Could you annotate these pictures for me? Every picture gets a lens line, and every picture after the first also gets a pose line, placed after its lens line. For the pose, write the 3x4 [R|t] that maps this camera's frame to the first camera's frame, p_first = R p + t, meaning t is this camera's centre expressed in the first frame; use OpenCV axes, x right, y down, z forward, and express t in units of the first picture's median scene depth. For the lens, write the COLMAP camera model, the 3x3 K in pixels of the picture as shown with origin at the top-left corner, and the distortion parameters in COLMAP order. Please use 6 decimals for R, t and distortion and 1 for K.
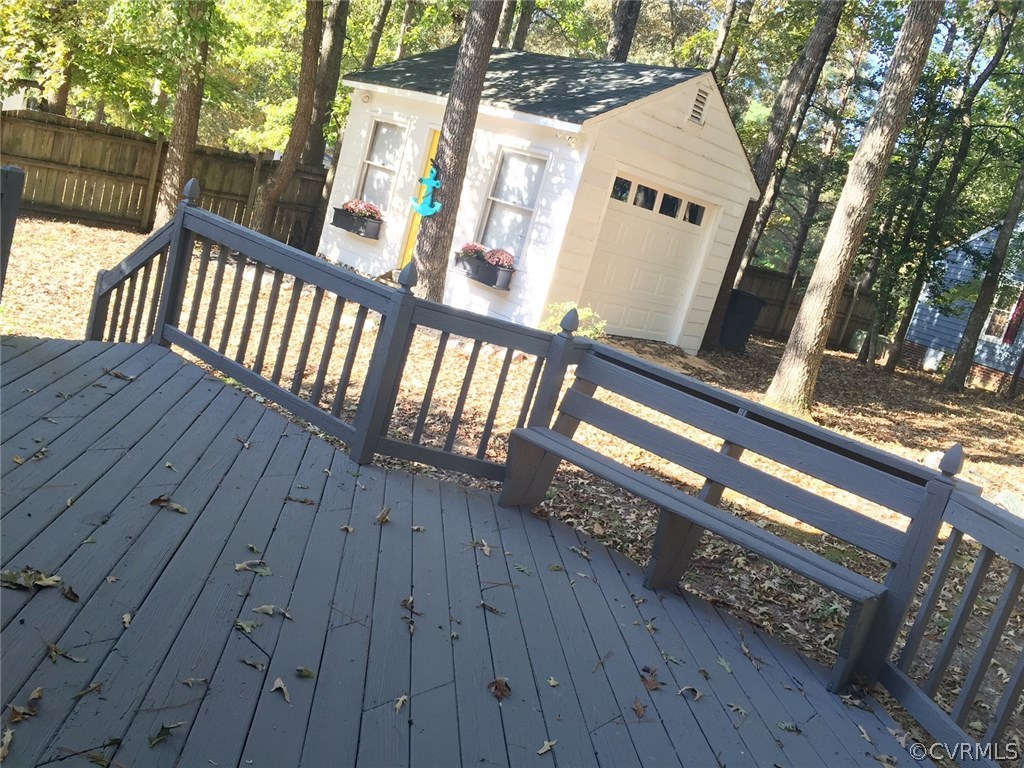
lens RADIAL K [[874.0, 0, 512.0], [0, 874.0, 384.0], [0, 0, 1]] dist [0.010391, 0.003706]
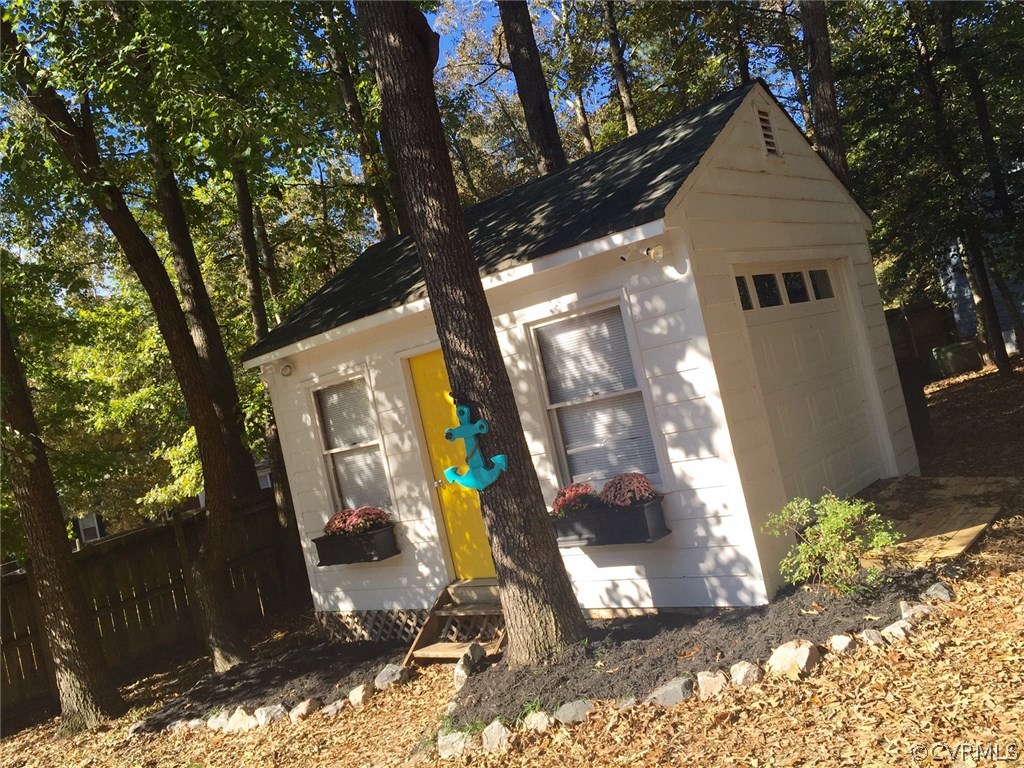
lens RADIAL K [[829.5, 0, 512.0], [0, 829.5, 384.0], [0, 0, 1]] dist [-0.008559, -0.005844]
pose [[0.877855, -0.464653, 0.116052, -0.096836], [0.478821, 0.856569, -0.192404, -0.118300], [-0.010006, 0.224471, 0.974429, 0.400691]]
